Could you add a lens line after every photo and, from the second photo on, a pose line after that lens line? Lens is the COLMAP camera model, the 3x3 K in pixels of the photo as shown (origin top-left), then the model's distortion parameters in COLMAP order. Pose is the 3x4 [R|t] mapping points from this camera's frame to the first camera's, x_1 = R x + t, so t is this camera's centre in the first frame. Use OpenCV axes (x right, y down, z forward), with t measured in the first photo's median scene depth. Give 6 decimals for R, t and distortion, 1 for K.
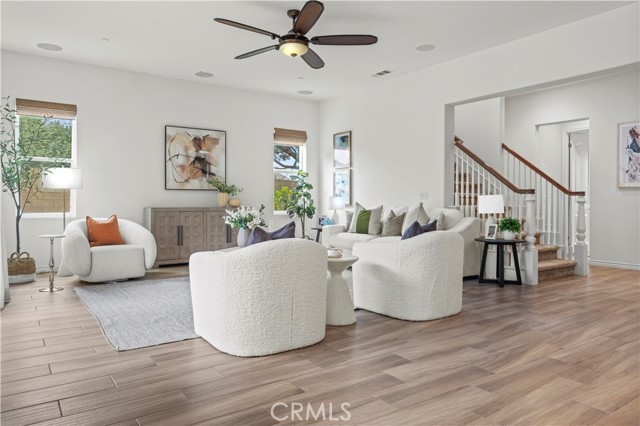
lens RADIAL K [[449.1, 0, 323.8], [0, 449.1, 202.6], [0, 0, 1]] dist [0.006787, 0.001050]
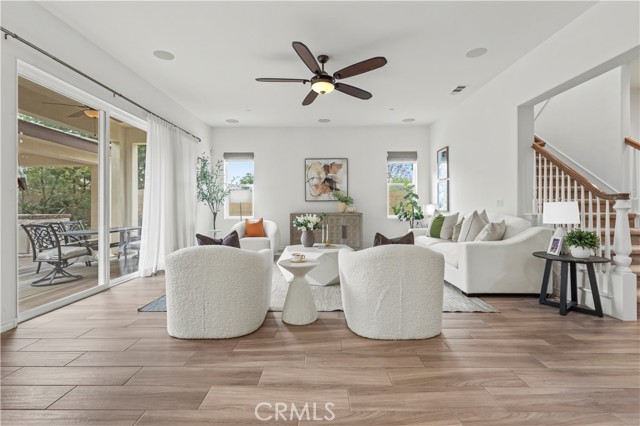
lens RADIAL K [[292.6, 0, 317.6], [0, 292.6, 205.9], [0, 0, 1]] dist [0.004389, 0.000213]
pose [[0.807378, -0.009329, -0.589961, 0.272902], [0.008053, 0.999956, -0.004791, -0.008363], [0.589980, -0.000883, 0.807418, 0.236257]]
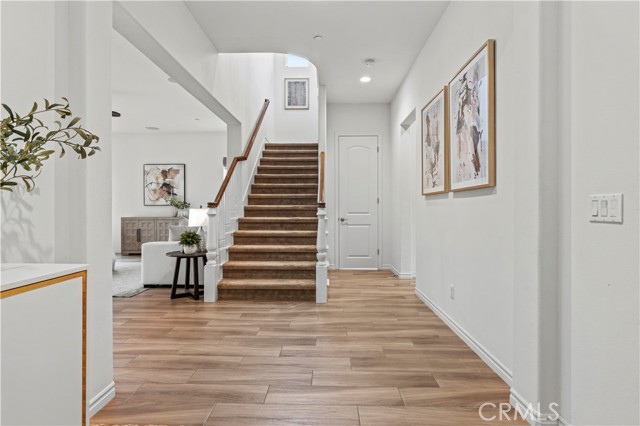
lens RADIAL K [[334.1, 0, 318.8], [0, 334.1, 209.0], [0, 0, 1]] dist [0.001867, -0.000588]
pose [[0.789892, -0.006799, -0.613208, 0.868924], [0.005510, 0.999977, -0.003991, -0.009458], [0.613221, -0.000226, 0.789911, 0.471990]]
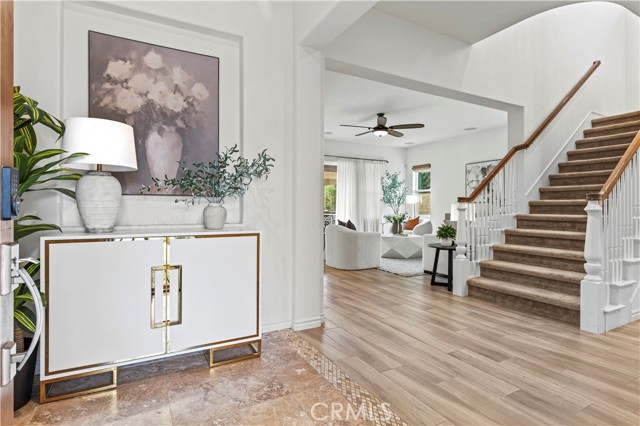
lens RADIAL K [[334.1, 0, 318.8], [0, 334.1, 209.0], [0, 0, 1]] dist [0.001867, -0.000588]
pose [[-0.139934, -0.002002, -0.990159, 0.983297], [-0.006274, 0.999980, -0.001136, -0.000868], [0.990141, 0.006053, -0.139944, 0.657130]]
